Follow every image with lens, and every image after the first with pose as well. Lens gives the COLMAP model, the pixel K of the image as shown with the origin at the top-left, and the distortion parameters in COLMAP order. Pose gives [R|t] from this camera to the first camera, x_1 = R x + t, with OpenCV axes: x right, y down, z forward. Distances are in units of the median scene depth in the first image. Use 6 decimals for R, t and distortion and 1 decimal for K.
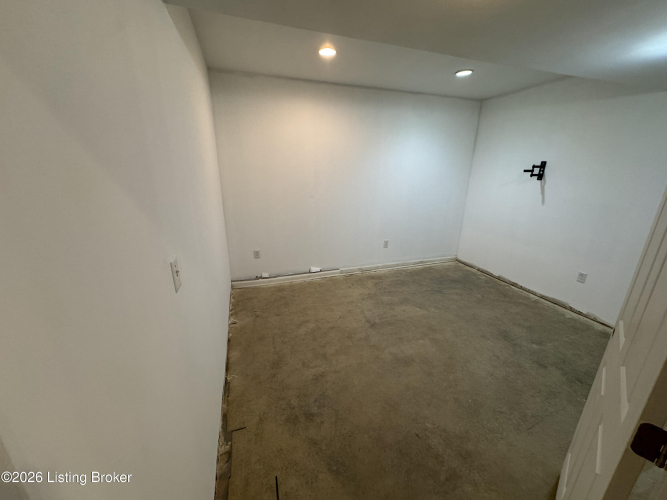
lens RADIAL K [[266.2, 0, 334.5], [0, 266.2, 249.5], [0, 0, 1]] dist [0.000208, 0.000370]
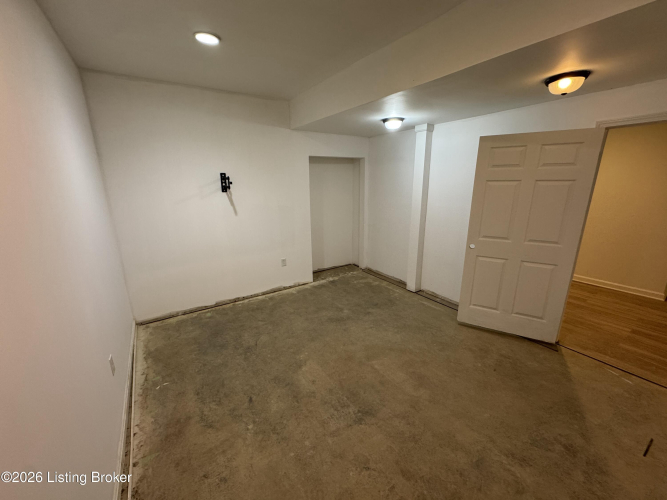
lens RADIAL K [[266.2, 0, 332.5], [0, 266.2, 249.6], [0, 0, 1]] dist [0.000208, 0.000370]
pose [[-0.259413, -0.254110, 0.931737, -0.294592], [0.290133, 0.899694, 0.326149, -0.275616], [-0.921156, 0.354935, -0.159666, 0.872134]]
